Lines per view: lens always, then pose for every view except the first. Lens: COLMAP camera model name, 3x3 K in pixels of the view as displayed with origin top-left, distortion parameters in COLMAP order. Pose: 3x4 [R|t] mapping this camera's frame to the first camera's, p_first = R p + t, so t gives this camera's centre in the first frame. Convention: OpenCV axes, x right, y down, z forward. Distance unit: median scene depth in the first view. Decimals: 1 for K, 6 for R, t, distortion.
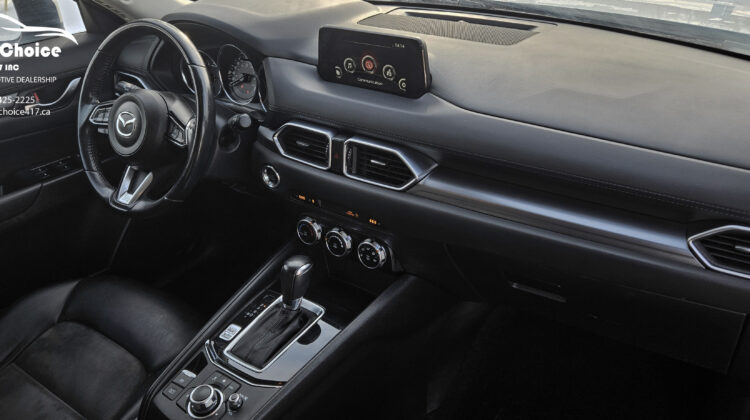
lens RADIAL K [[470.2, 0, 375.0], [0, 470.2, 210.0], [0, 0, 1]] dist [0.004006, 0.000895]
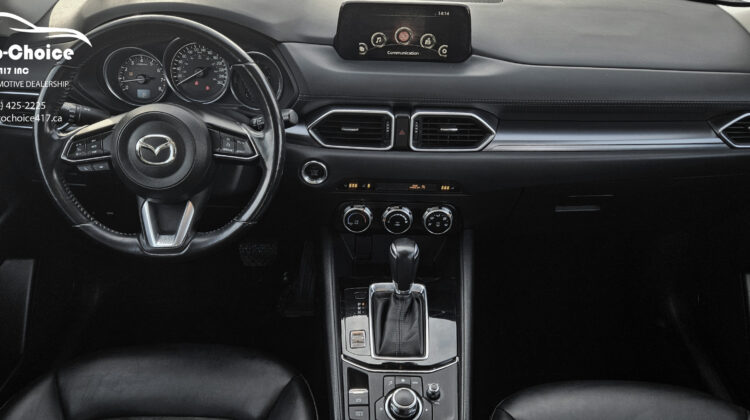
lens RADIAL K [[470.2, 0, 375.0], [0, 470.2, 210.0], [0, 0, 1]] dist [0.004006, 0.000895]
pose [[0.869580, -0.275040, 0.410103, -0.575604], [0.248604, 0.961433, 0.117656, -0.088401], [-0.426646, -0.000358, 0.904418, 0.128164]]
